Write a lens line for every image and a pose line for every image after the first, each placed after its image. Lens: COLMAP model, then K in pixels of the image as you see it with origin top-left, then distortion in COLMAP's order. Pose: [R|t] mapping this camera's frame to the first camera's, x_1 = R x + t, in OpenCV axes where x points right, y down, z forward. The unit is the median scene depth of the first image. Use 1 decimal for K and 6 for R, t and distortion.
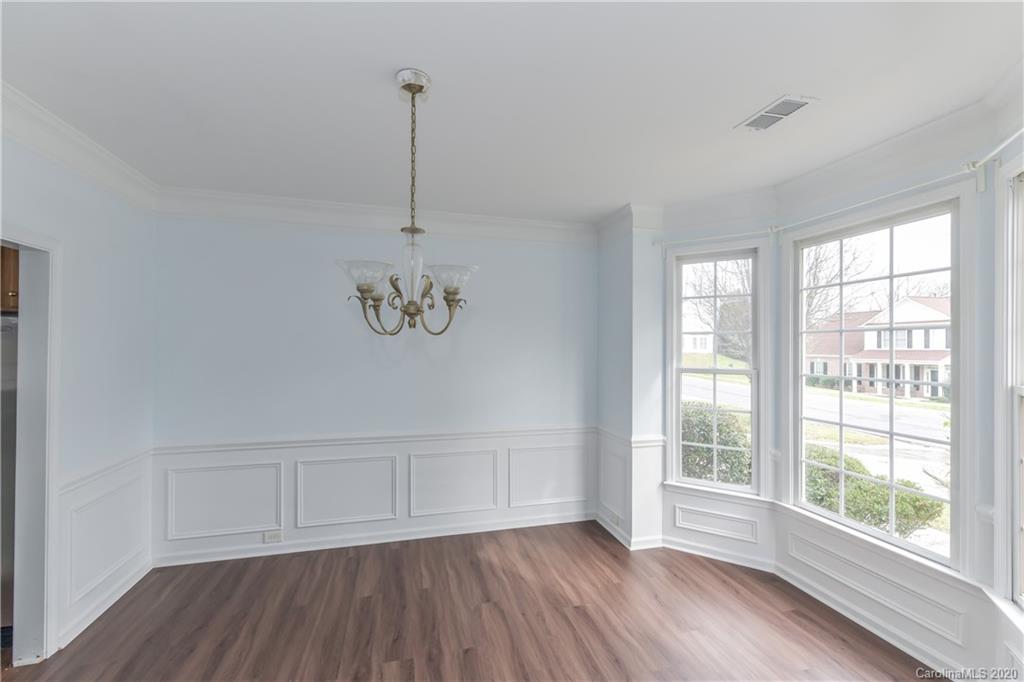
lens RADIAL K [[417.1, 0, 512.3], [0, 417.1, 347.4], [0, 0, 1]] dist [0.001419, 0.000154]
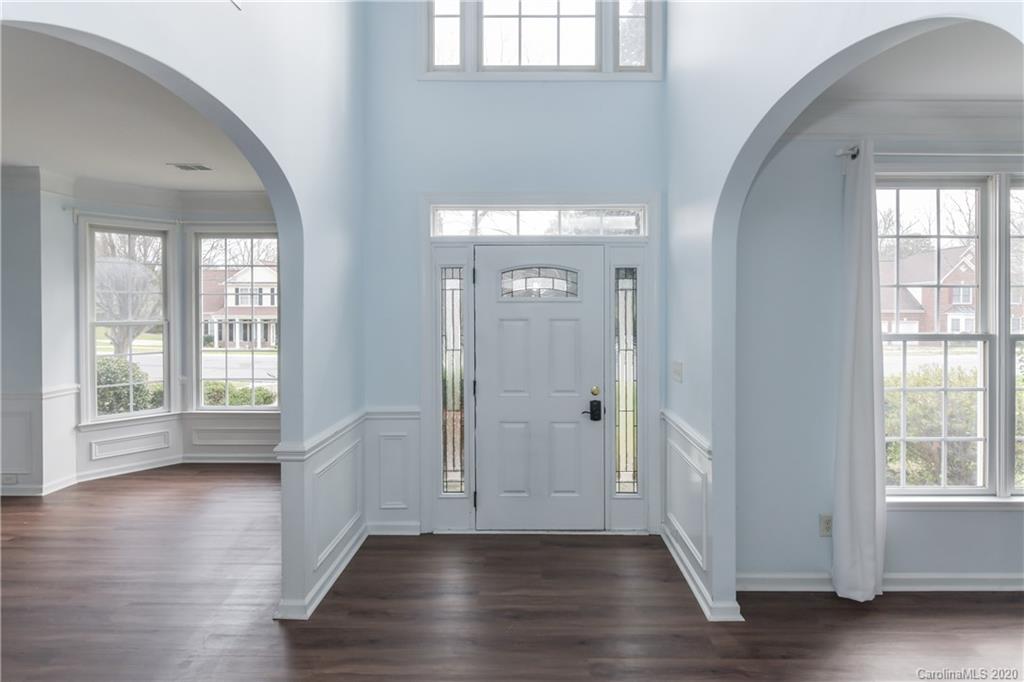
lens RADIAL K [[451.0, 0, 514.6], [0, 451.0, 307.1], [0, 0, 1]] dist [-0.000064, 0.000070]
pose [[0.292588, -0.007706, 0.956207, -0.449450], [0.002216, 0.999970, 0.007381, 0.001571], [-0.956236, -0.000040, 0.292597, -0.472260]]
